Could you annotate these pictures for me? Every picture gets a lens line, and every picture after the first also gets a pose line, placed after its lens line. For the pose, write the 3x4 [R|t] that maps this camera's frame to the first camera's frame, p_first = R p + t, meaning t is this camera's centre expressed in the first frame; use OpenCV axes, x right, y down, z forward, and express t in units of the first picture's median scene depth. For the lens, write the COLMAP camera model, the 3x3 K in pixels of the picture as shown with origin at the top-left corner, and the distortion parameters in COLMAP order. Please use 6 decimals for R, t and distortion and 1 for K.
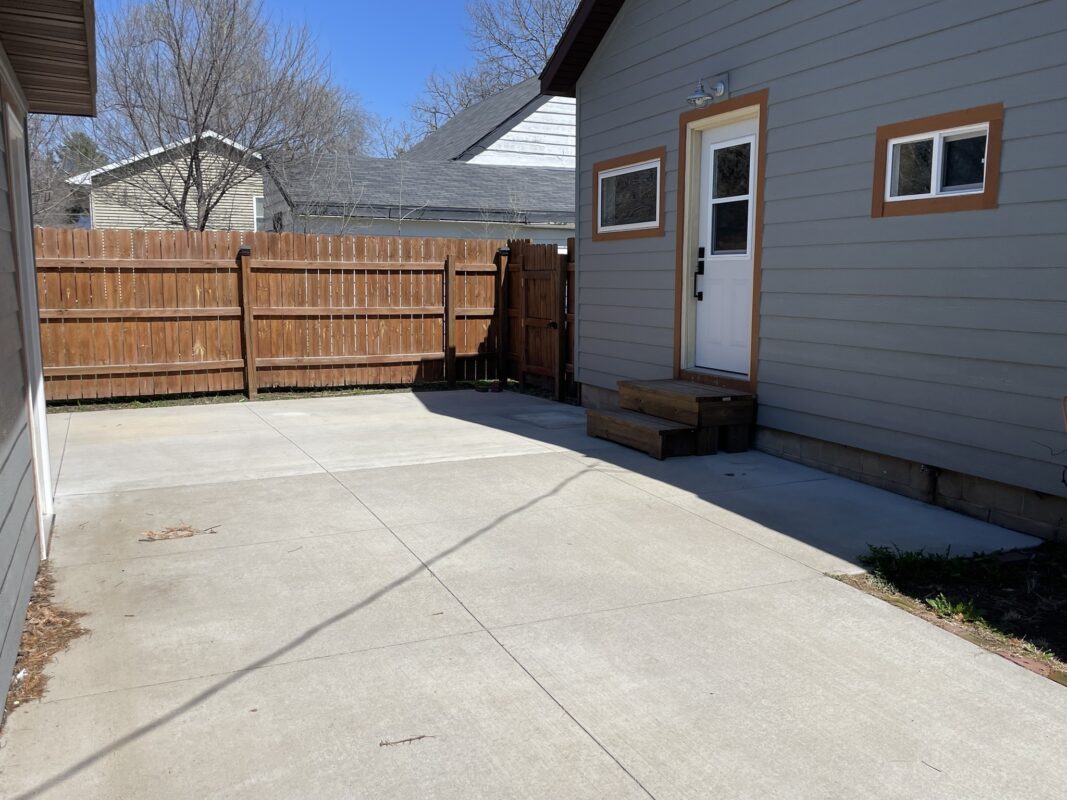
lens RADIAL K [[906.4, 0, 541.4], [0, 906.4, 398.0], [0, 0, 1]] dist [0.093655, -0.010734]
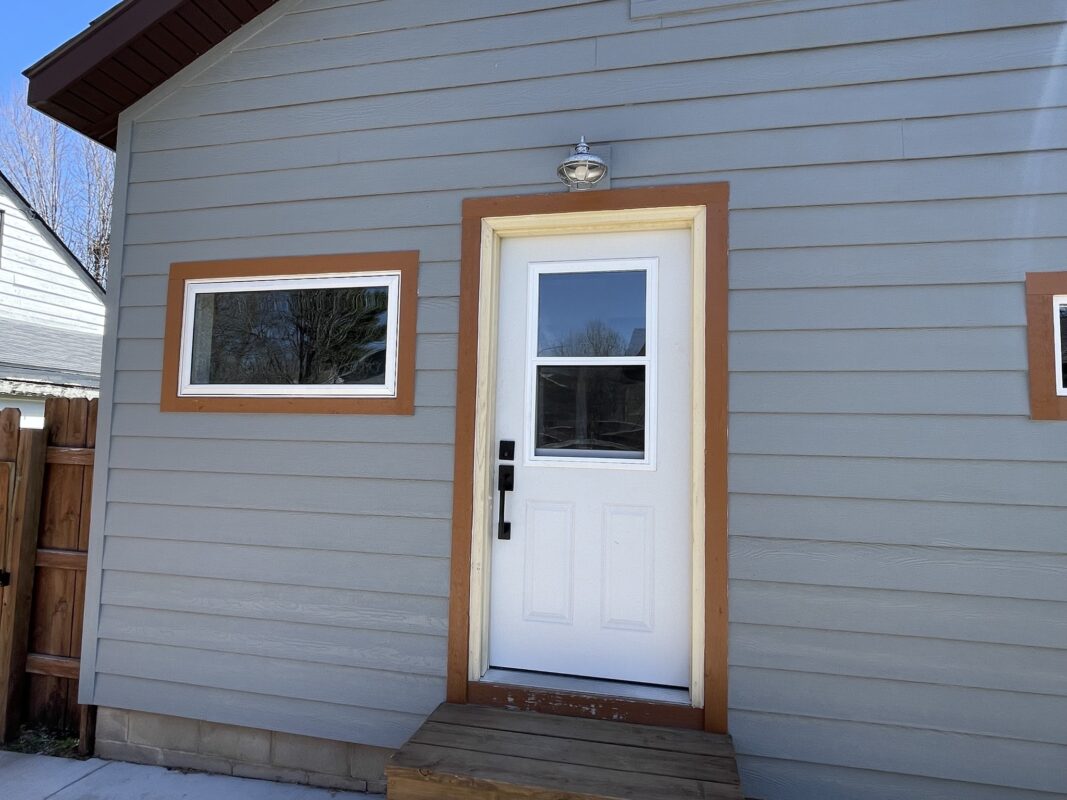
lens RADIAL K [[597.8, 0, 532.1], [0, 597.8, 395.8], [0, 0, 1]] dist [0.004992, 0.000666]
pose [[0.599724, 0.065761, 0.797500, -0.102311], [0.086528, 0.985445, -0.146328, -0.140210], [-0.795515, 0.156763, 0.585304, 0.787263]]
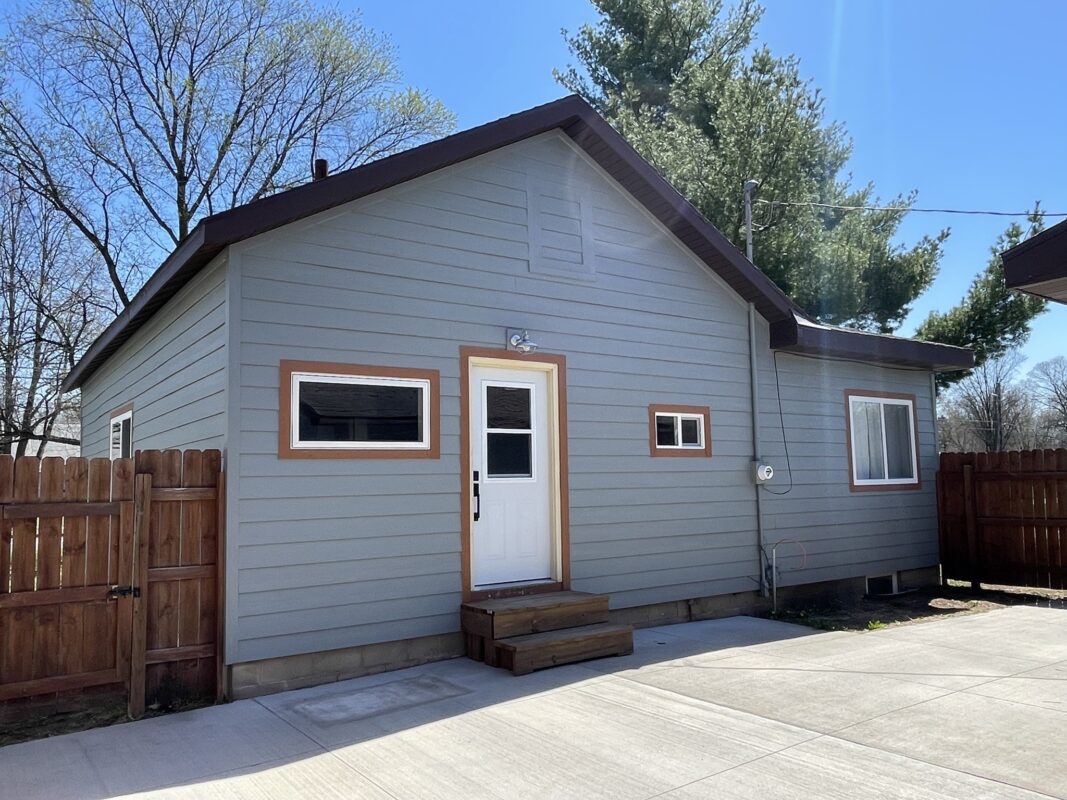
lens RADIAL K [[804.9, 0, 534.1], [0, 804.9, 397.9], [0, 0, 1]] dist [-0.016741, 0.007366]
pose [[-0.179161, 0.098751, 0.978851, -0.770943], [0.150600, 0.985976, -0.071905, -0.173981], [-0.972225, 0.134533, -0.191521, 1.117269]]
